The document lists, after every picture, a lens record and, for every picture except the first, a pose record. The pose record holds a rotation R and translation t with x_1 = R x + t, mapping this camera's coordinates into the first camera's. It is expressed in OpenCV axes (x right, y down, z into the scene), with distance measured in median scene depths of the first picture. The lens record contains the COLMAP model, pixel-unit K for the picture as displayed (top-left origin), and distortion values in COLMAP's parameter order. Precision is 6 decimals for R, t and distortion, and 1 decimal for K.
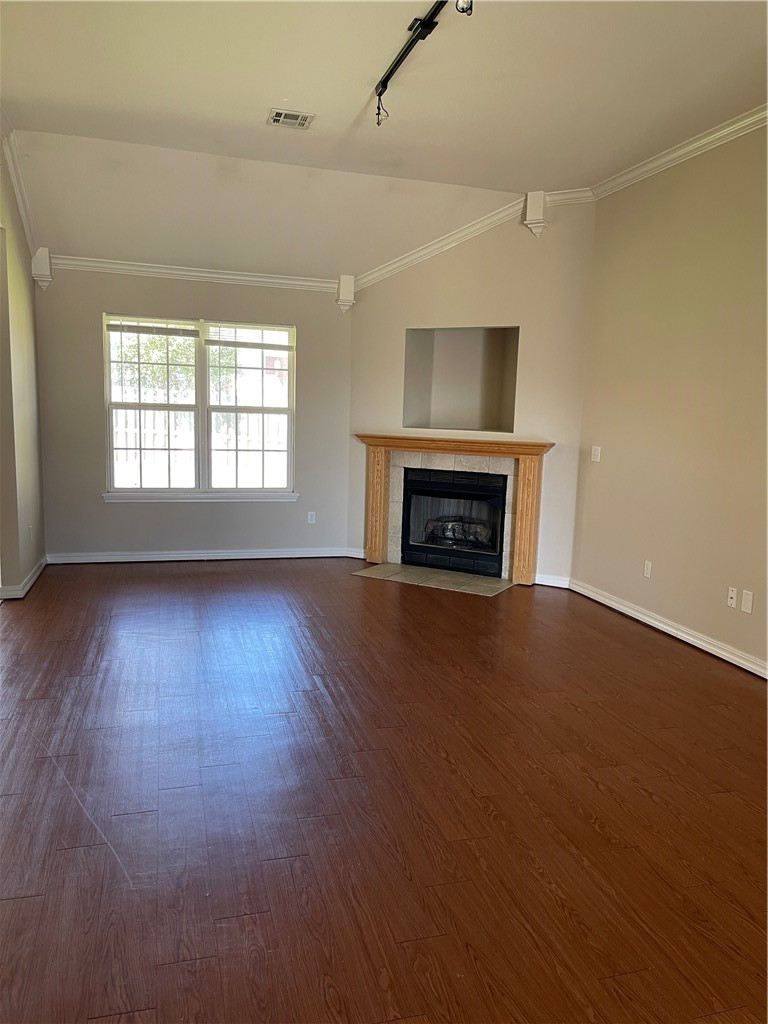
lens RADIAL K [[770.7, 0, 384.7], [0, 770.7, 518.0], [0, 0, 1]] dist [0.037767, -0.021880]
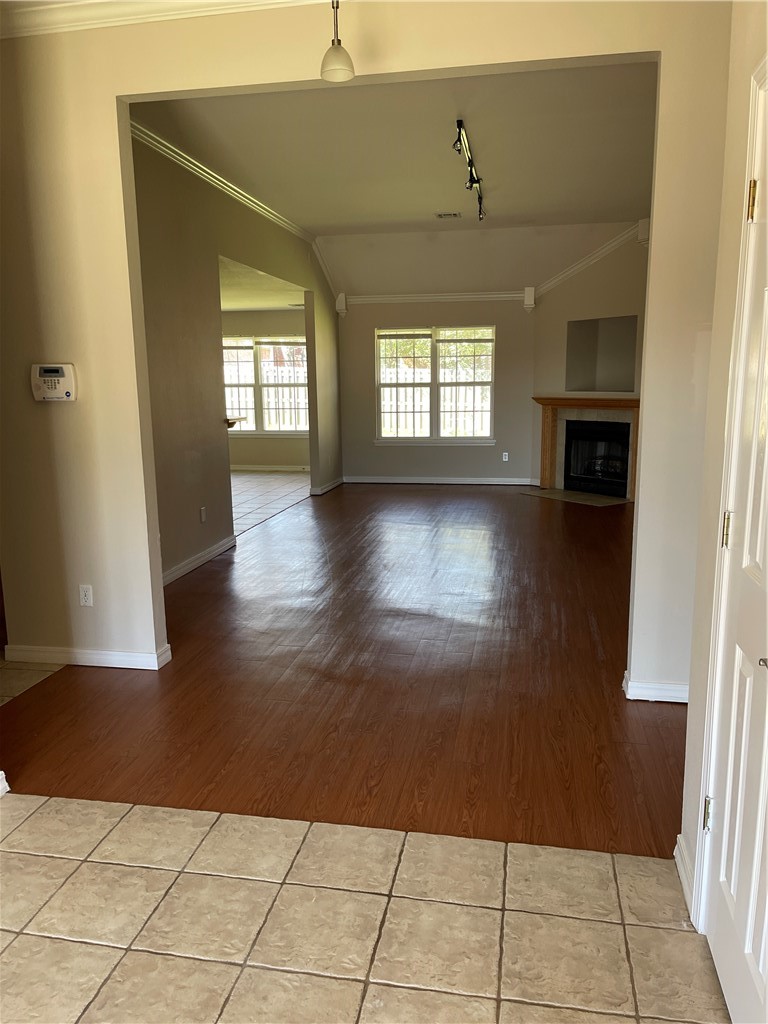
lens RADIAL K [[770.7, 0, 383.2], [0, 770.7, 512.3], [0, 0, 1]] dist [0.037767, -0.021880]
pose [[0.890318, 0.032690, -0.454165, 0.375427], [-0.021383, 0.999321, 0.030011, 0.067319], [0.454837, -0.017008, 0.890412, -0.412823]]
